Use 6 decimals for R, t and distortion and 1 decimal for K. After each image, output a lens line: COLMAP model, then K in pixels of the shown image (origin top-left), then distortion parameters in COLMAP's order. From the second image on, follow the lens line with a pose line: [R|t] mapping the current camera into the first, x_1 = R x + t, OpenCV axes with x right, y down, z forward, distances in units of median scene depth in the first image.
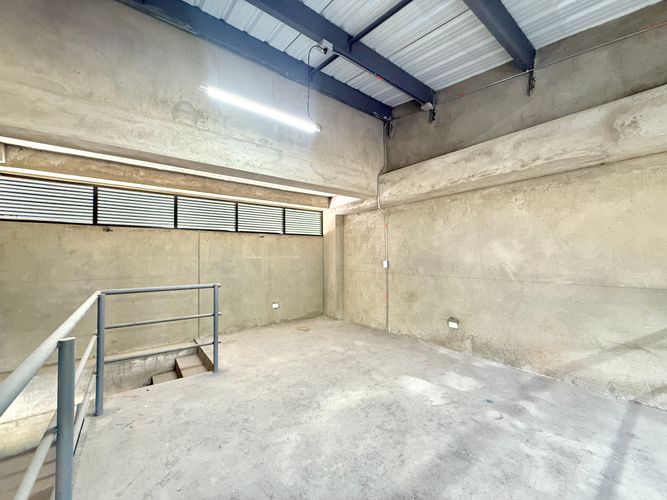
lens RADIAL K [[263.7, 0, 329.4], [0, 263.7, 249.9], [0, 0, 1]] dist [-0.000521, -0.000230]
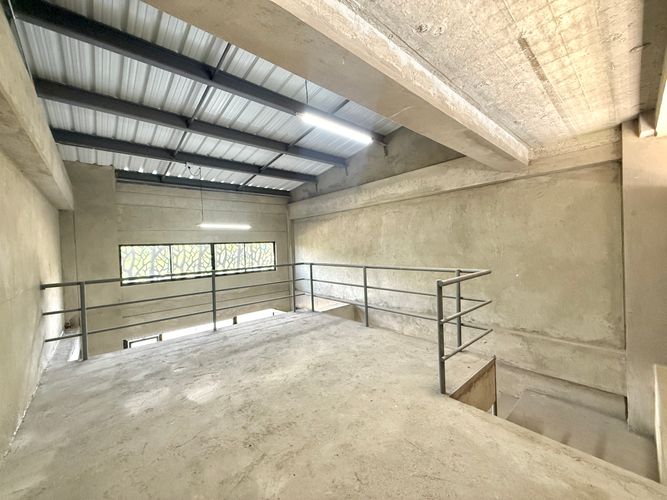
lens RADIAL K [[263.7, 0, 330.3], [0, 263.7, 251.8], [0, 0, 1]] dist [-0.000521, -0.000230]
pose [[-0.996456, 0.044588, -0.071332, -0.058156], [0.044546, 0.999005, 0.002175, 0.028599], [0.071358, -0.001010, -0.997450, 1.612003]]
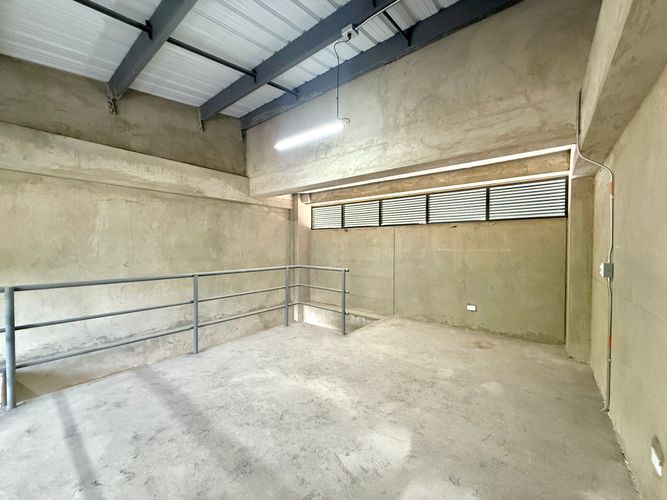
lens RADIAL K [[263.7, 0, 332.0], [0, 263.7, 249.3], [0, 0, 1]] dist [-0.000521, -0.000230]
pose [[0.241734, 0.017796, -0.970179, 0.771025], [0.013531, 0.999673, 0.021709, 0.002206], [0.970248, -0.018376, 0.241415, 0.580003]]
